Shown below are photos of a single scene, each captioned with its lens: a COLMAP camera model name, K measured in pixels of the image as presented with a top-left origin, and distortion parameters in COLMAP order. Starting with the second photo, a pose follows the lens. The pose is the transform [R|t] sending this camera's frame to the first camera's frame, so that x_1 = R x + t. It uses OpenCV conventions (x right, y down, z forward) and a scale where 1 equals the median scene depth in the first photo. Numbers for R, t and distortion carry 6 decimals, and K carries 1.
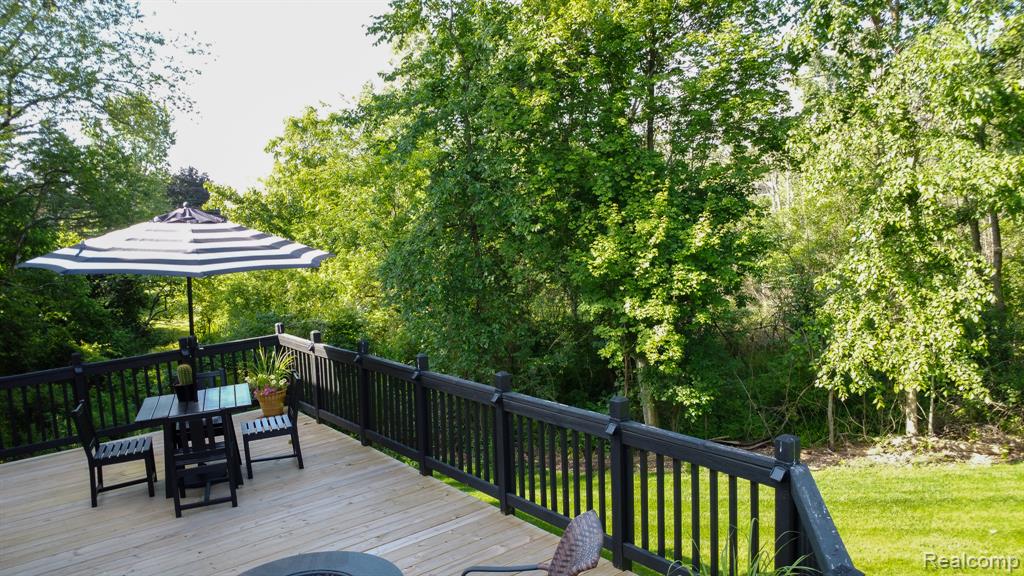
lens RADIAL K [[748.2, 0, 512.0], [0, 748.2, 288.0], [0, 0, 1]] dist [-0.031463, -0.000873]
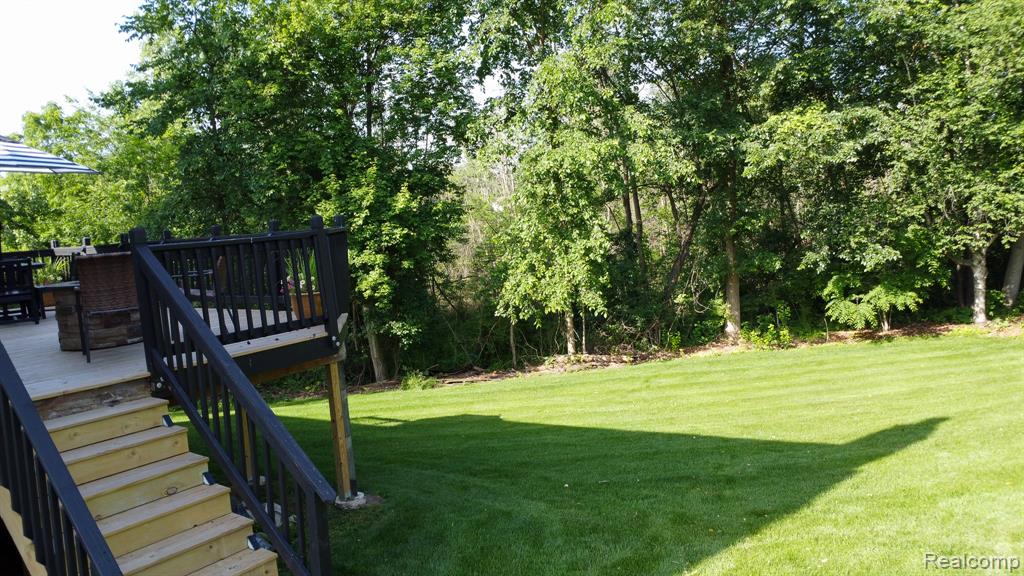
lens RADIAL K [[748.2, 0, 512.0], [0, 748.2, 288.0], [0, 0, 1]] dist [-0.031463, -0.000873]
pose [[0.955821, -0.025670, 0.292828, 0.047220], [0.032674, 0.999284, -0.019053, 0.111053], [-0.292129, 0.027779, 0.955975, -0.295751]]
